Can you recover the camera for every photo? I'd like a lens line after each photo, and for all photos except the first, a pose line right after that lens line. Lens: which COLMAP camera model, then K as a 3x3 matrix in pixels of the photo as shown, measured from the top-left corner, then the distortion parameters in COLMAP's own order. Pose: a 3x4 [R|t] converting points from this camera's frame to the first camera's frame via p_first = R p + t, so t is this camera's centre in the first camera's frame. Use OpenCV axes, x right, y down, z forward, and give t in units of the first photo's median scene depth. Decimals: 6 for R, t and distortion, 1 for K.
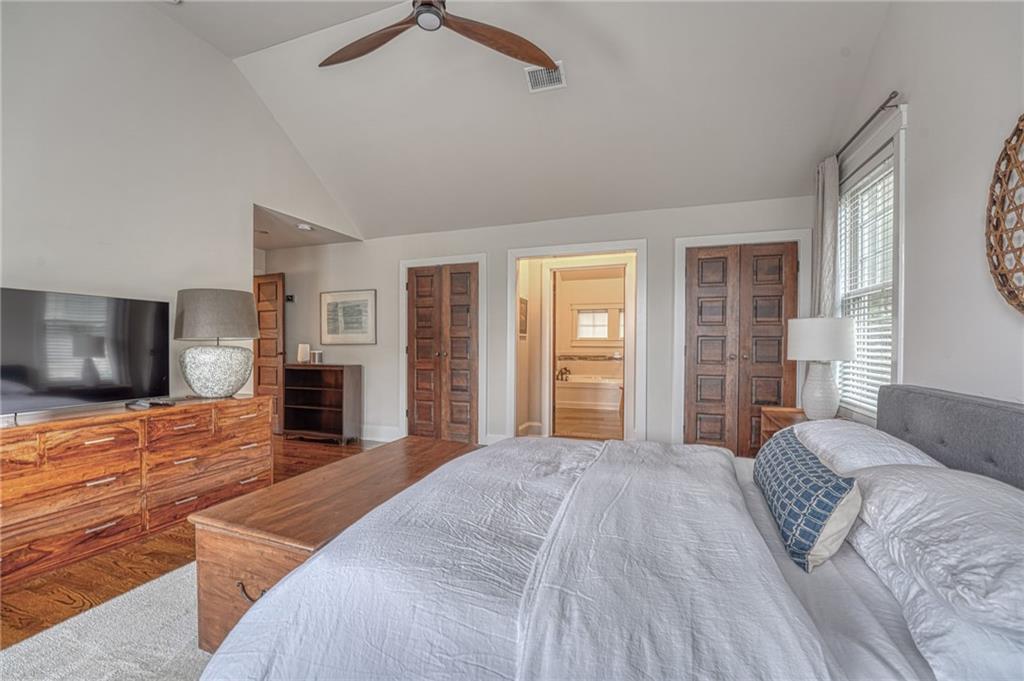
lens RADIAL K [[423.6, 0, 512.0], [0, 423.6, 340.5], [0, 0, 1]] dist [0.000014, -0.000002]
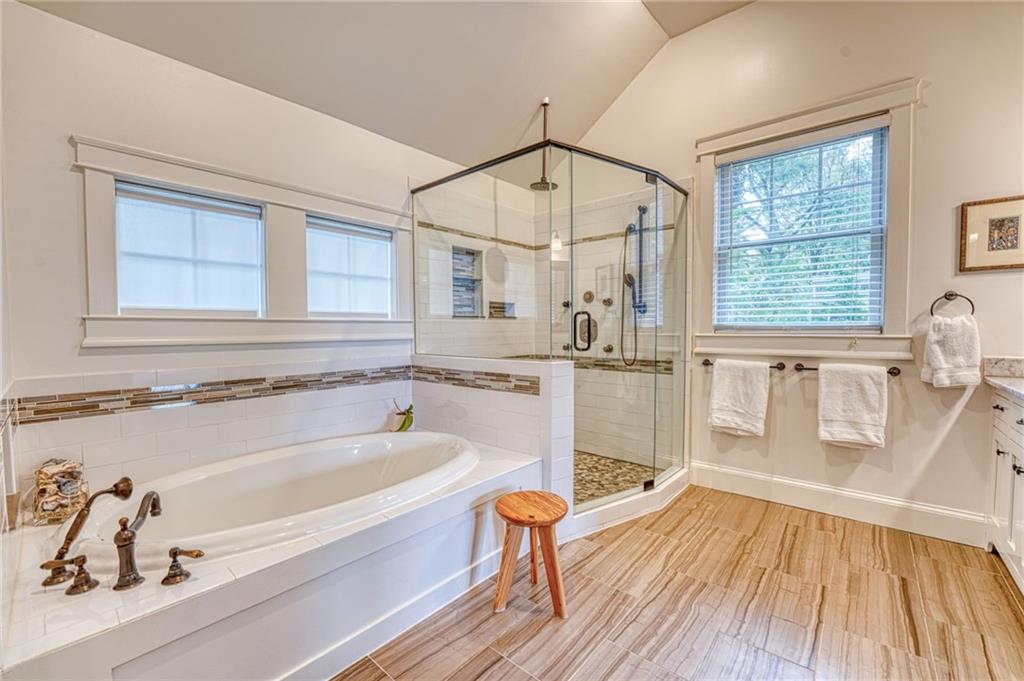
lens RADIAL K [[413.0, 0, 510.1], [0, 413.0, 345.8], [0, 0, 1]] dist [-0.026454, 0.000593]
pose [[0.366350, -0.040365, 0.929601, 0.036650], [0.004984, 0.999129, 0.041420, 0.005929], [-0.930464, -0.010542, 0.366232, 0.749500]]
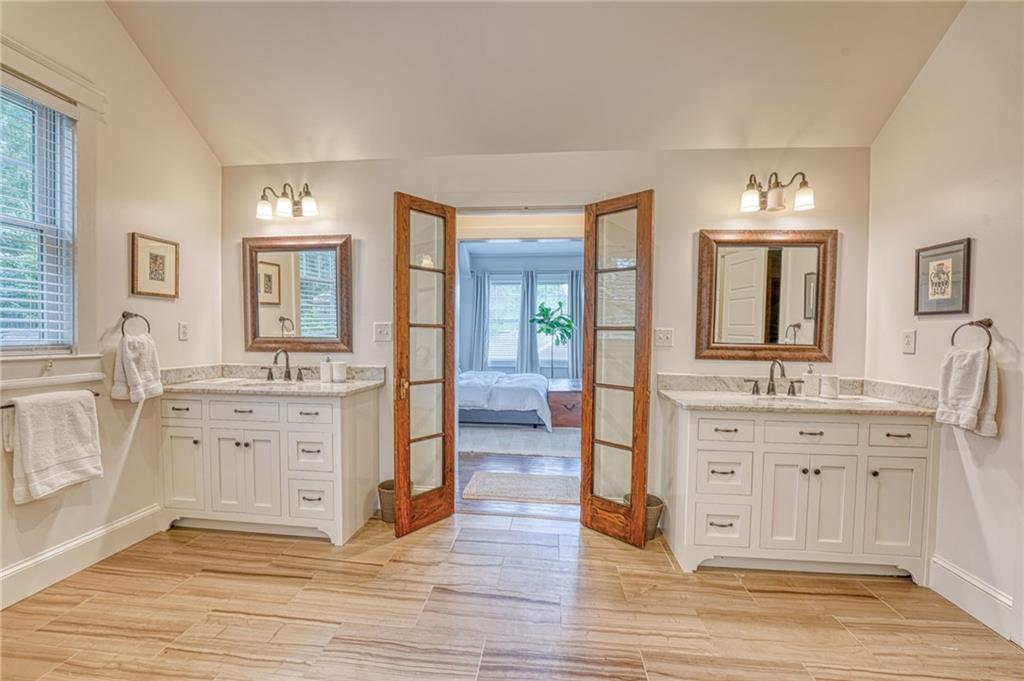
lens RADIAL K [[413.0, 0, 510.1], [0, 413.0, 345.8], [0, 0, 1]] dist [-0.026454, 0.000593]
pose [[-0.969739, -0.005288, -0.244087, 0.314291], [-0.011573, 0.999637, 0.024321, -0.010237], [0.243869, 0.026410, -0.969448, 1.038637]]
